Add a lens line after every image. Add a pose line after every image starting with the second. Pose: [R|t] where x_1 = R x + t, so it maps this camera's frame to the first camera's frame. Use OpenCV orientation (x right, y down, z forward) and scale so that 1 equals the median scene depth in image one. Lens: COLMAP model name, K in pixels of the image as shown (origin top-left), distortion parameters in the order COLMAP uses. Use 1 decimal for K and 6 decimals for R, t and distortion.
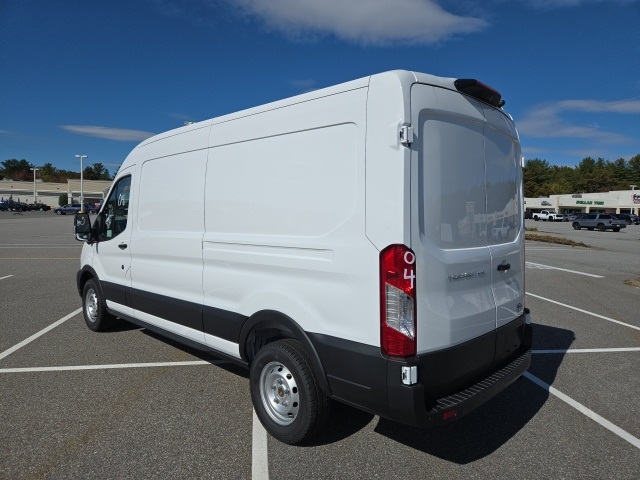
lens RADIAL K [[427.8, 0, 320.0], [0, 427.8, 240.0], [0, 0, 1]] dist [0.032175, -0.002057]
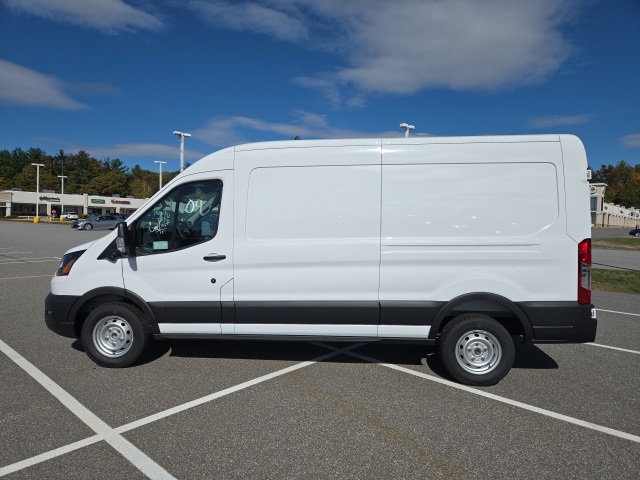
lens RADIAL K [[437.1, 0, 320.0], [0, 437.1, 240.0], [0, 0, 1]] dist [0.059208, -0.001085]
pose [[0.756504, -0.035698, 0.653014, -0.899478], [0.040591, 0.999147, 0.007597, -0.020863], [-0.652728, 0.020759, 0.757308, 0.169767]]
